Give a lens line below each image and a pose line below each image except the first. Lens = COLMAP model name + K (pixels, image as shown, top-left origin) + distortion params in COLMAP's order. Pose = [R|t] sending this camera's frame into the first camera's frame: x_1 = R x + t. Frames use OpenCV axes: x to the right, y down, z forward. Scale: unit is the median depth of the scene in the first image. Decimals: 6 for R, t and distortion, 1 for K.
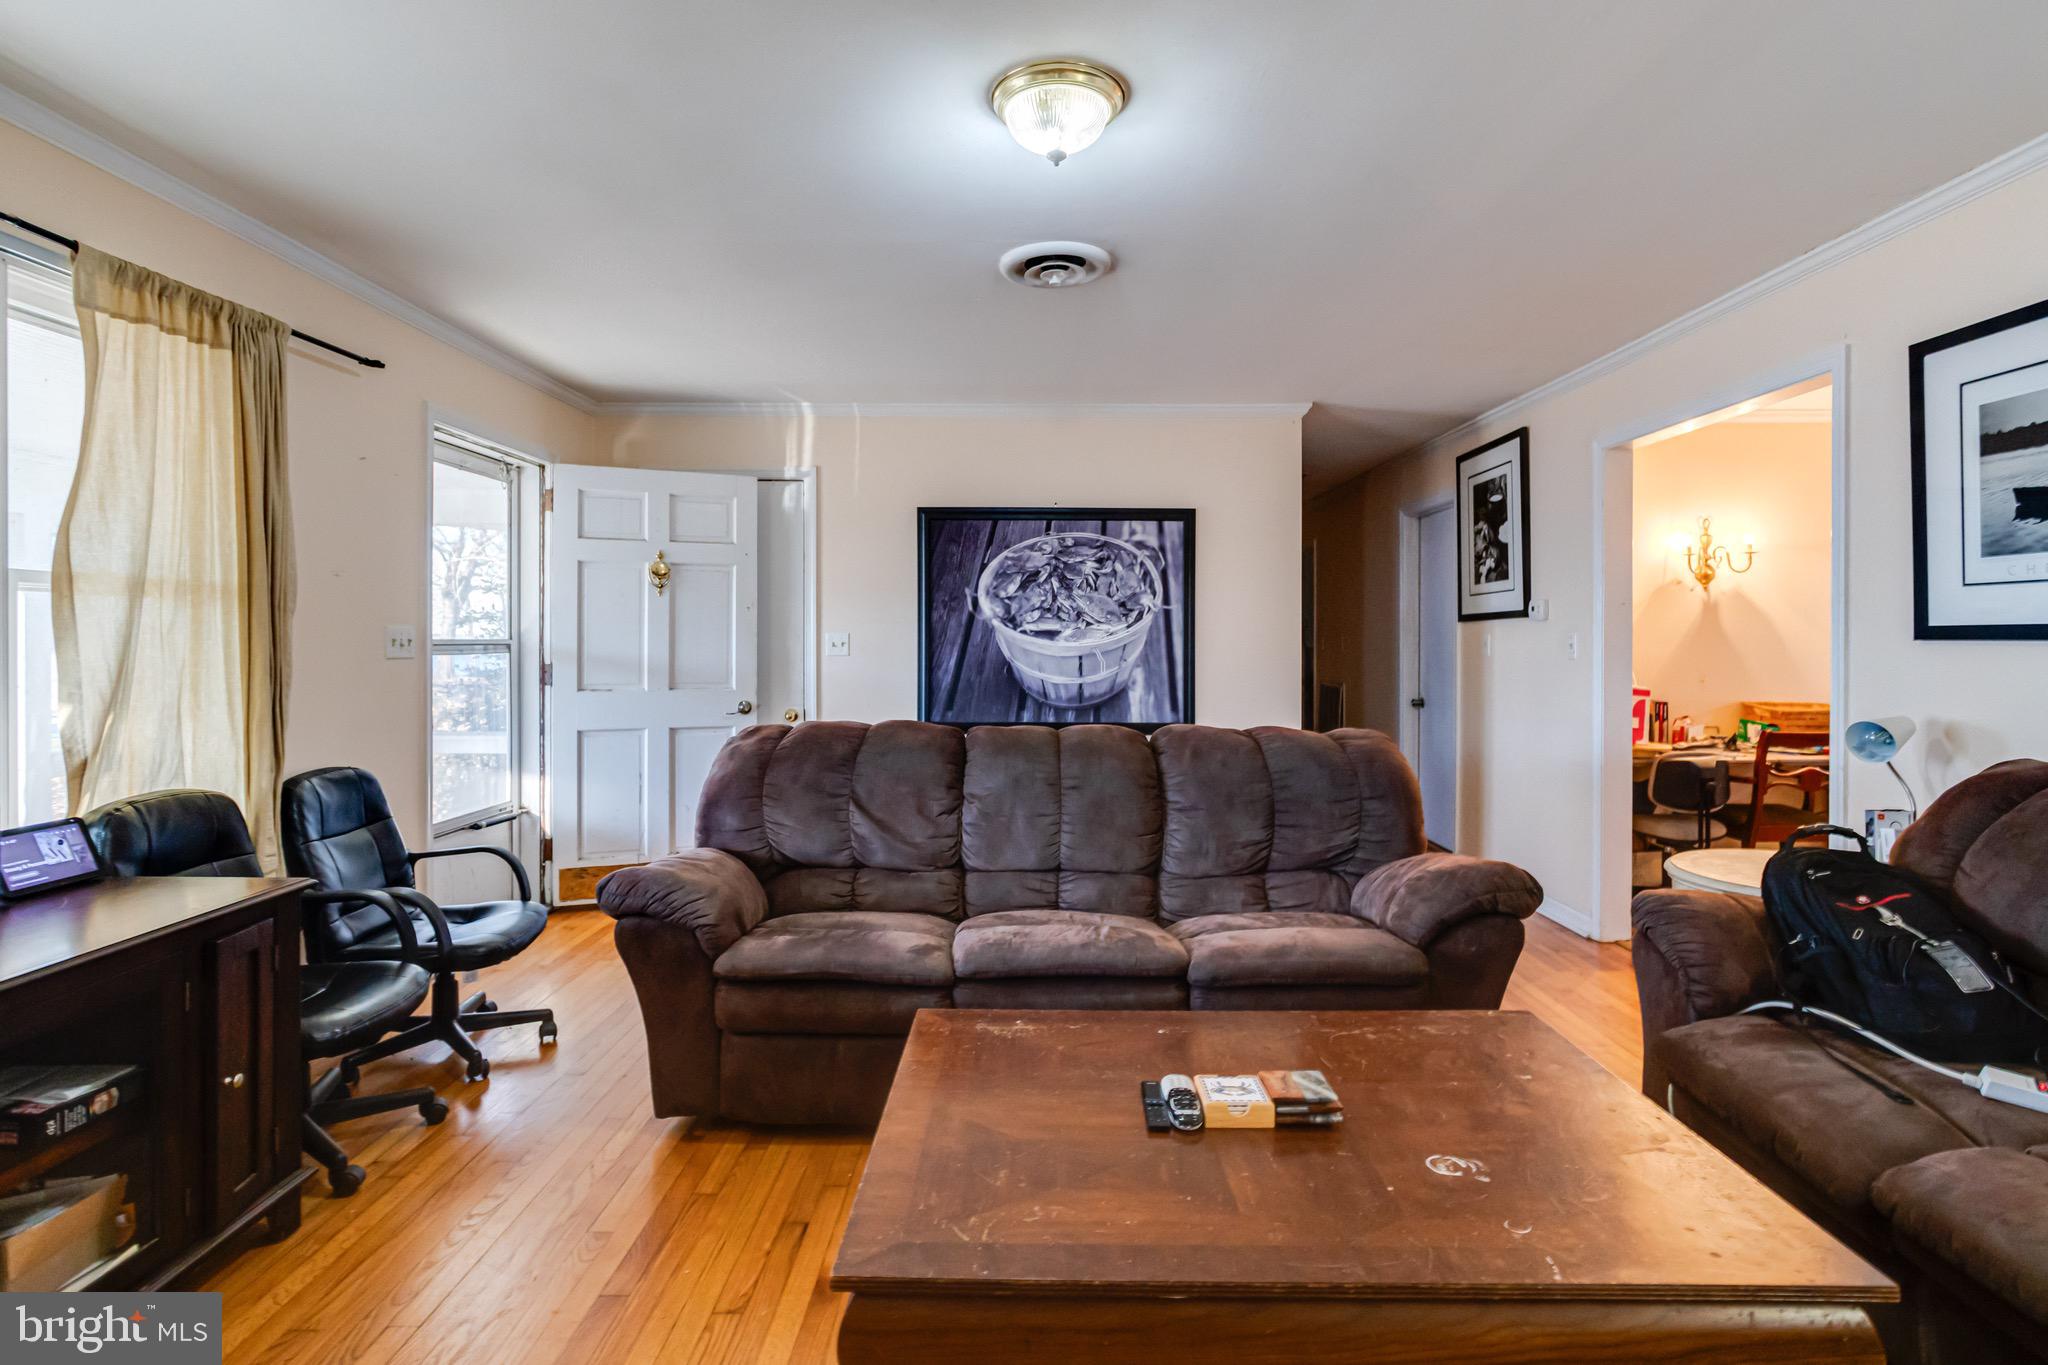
lens RADIAL K [[1011.6, 0, 1024.6], [0, 1011.6, 671.1], [0, 0, 1]] dist [-0.040410, 0.026713]
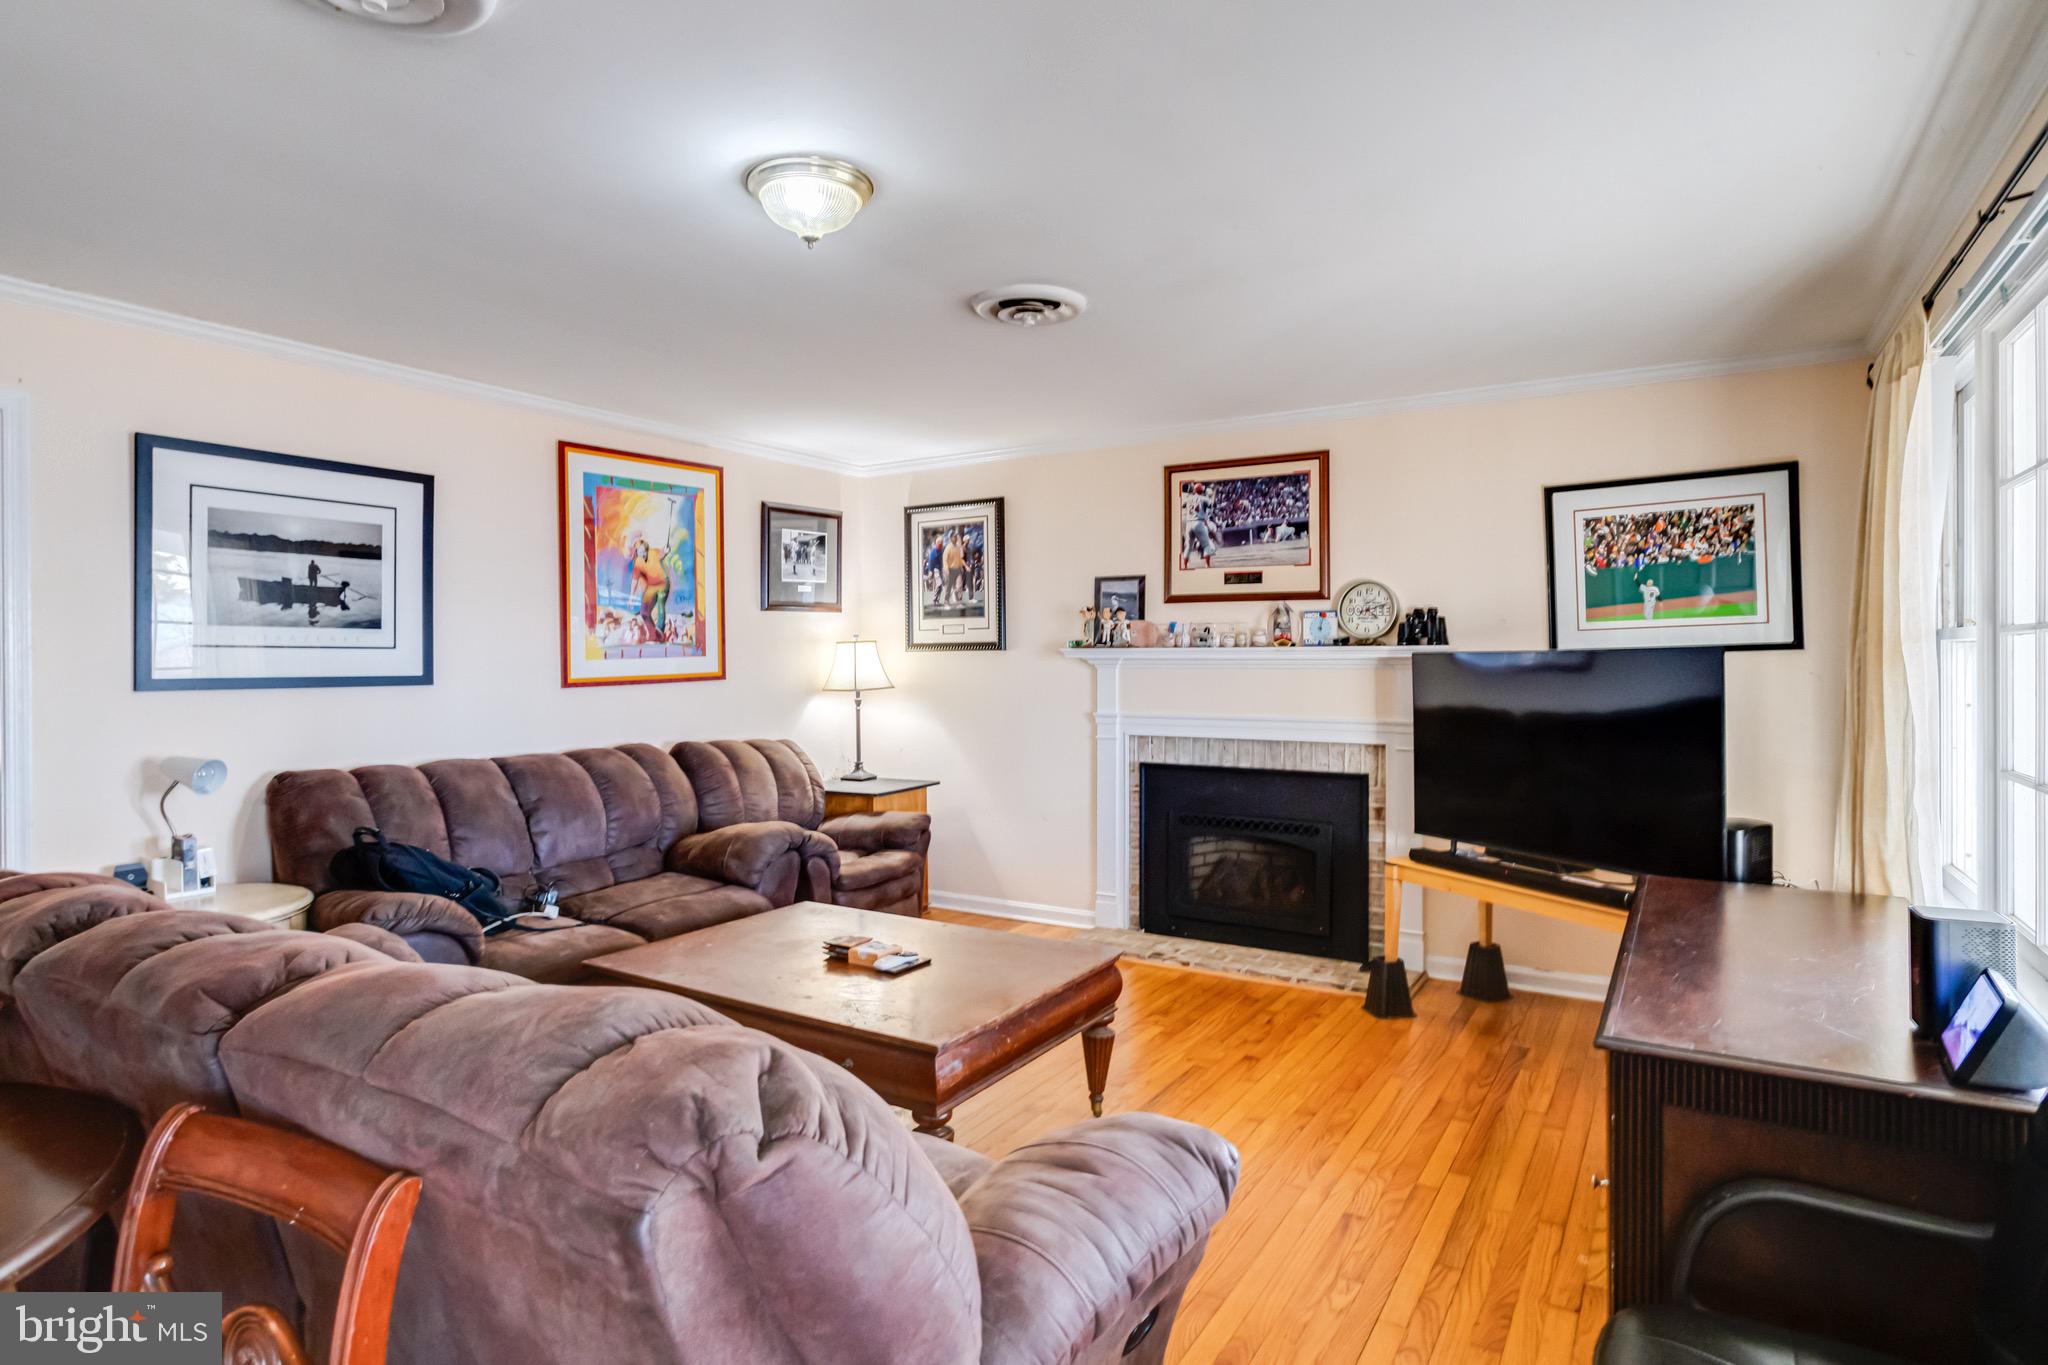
lens RADIAL K [[1011.6, 0, 1024.6], [0, 1011.6, 671.1], [0, 0, 1]] dist [-0.040410, 0.026713]
pose [[-0.841156, -0.004084, 0.540778, -0.608636], [0.019667, 0.999079, 0.038135, -0.082633], [-0.540436, 0.042713, -0.840301, 1.493830]]
